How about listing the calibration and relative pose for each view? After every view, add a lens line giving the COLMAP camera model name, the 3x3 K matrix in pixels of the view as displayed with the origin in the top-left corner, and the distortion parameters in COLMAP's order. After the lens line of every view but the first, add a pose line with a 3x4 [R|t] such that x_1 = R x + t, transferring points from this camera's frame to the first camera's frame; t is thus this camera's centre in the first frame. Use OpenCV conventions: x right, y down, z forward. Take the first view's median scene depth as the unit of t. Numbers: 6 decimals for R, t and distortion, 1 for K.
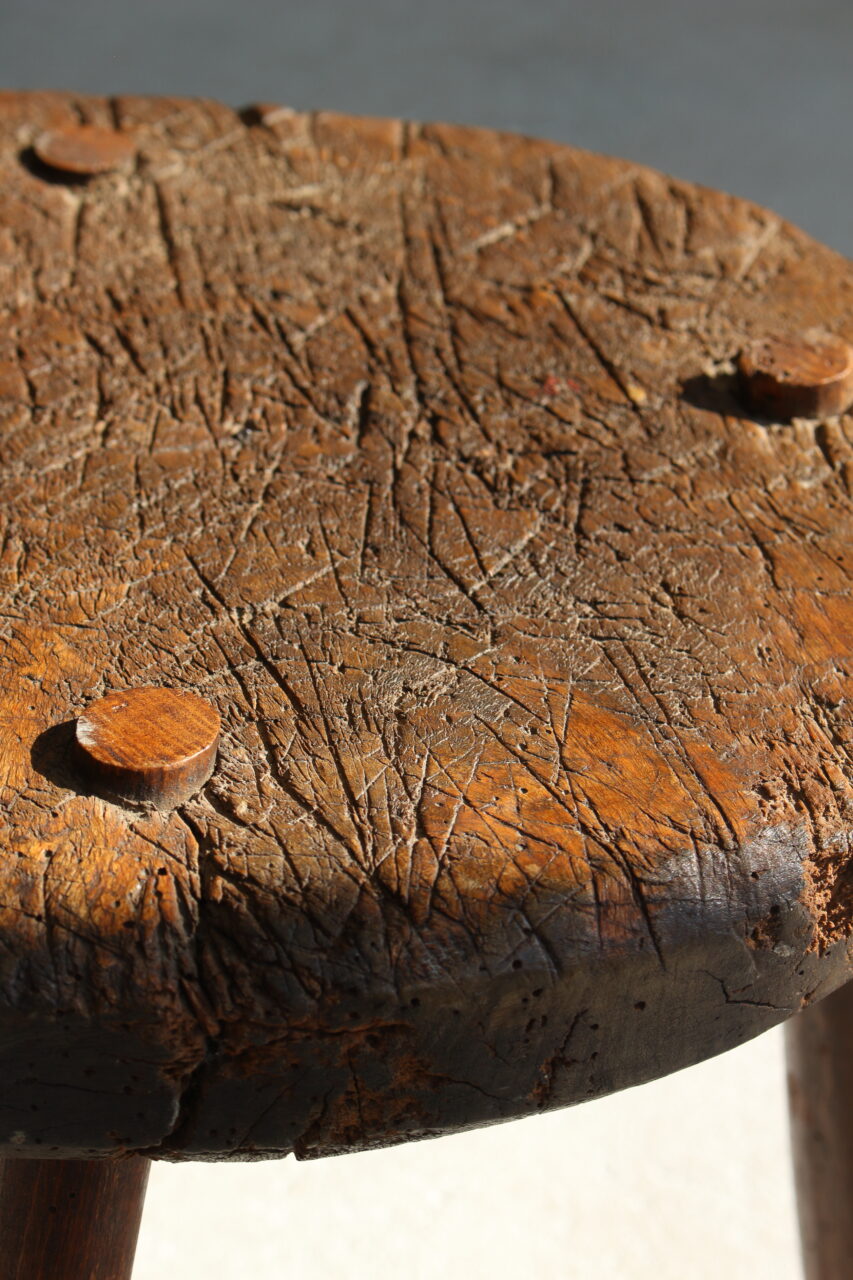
lens RADIAL K [[2995.6, 0, 426.5], [0, 2995.6, 640.0], [0, 0, 1]] dist [0.000084, -0.084257]
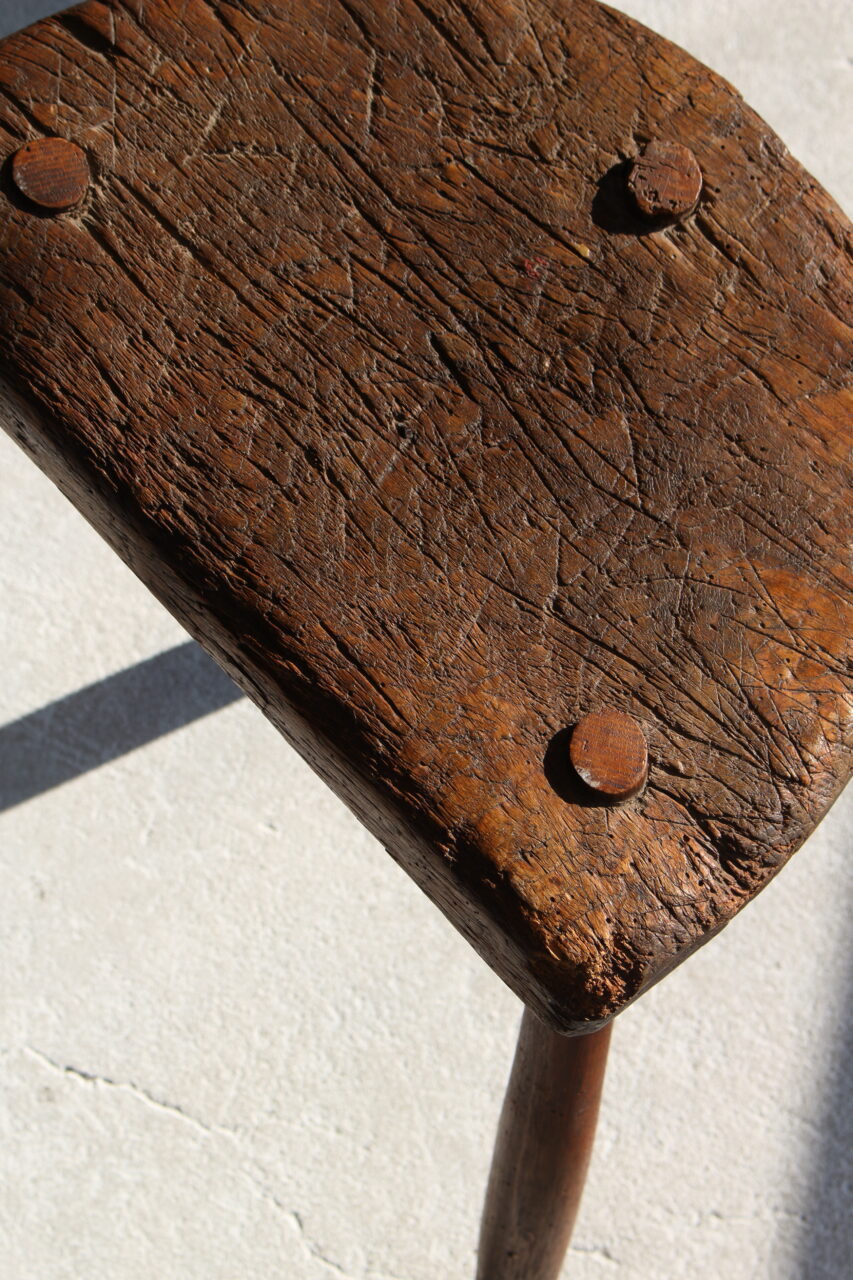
lens RADIAL K [[2995.6, 0, 426.5], [0, 2995.6, 640.0], [0, 0, 1]] dist [0.000084, -0.084257]
pose [[0.820352, -0.526681, 0.222776, -0.457000], [0.259531, 0.690030, 0.675650, -1.041775], [-0.509574, -0.496454, 0.702757, -0.111180]]
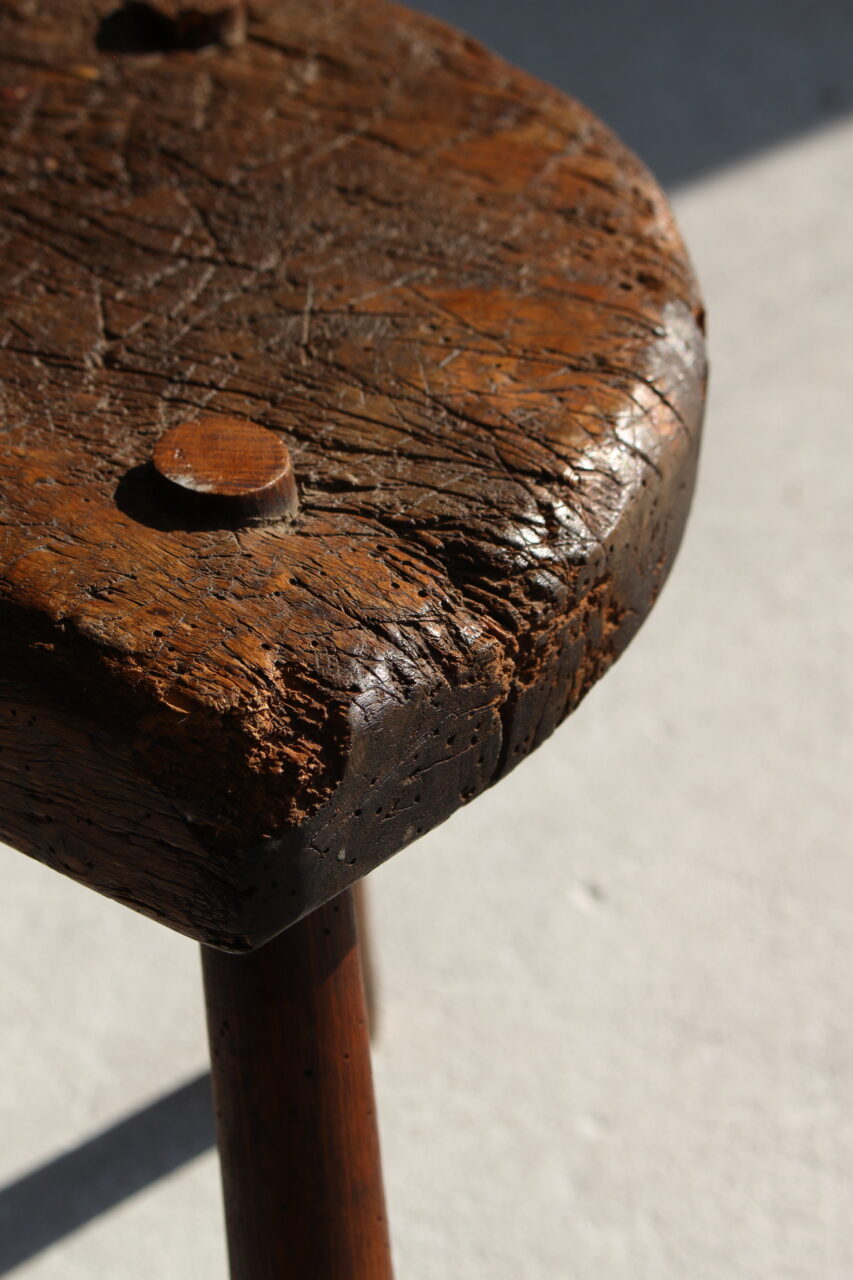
lens RADIAL K [[2995.6, 0, 426.5], [0, 2995.6, 640.0], [0, 0, 1]] dist [0.000084, -0.084257]
pose [[0.686602, -0.446947, 0.573425, -0.556994], [0.398261, 0.891072, 0.217667, -0.091760], [-0.608249, 0.078922, 0.789813, 0.149215]]
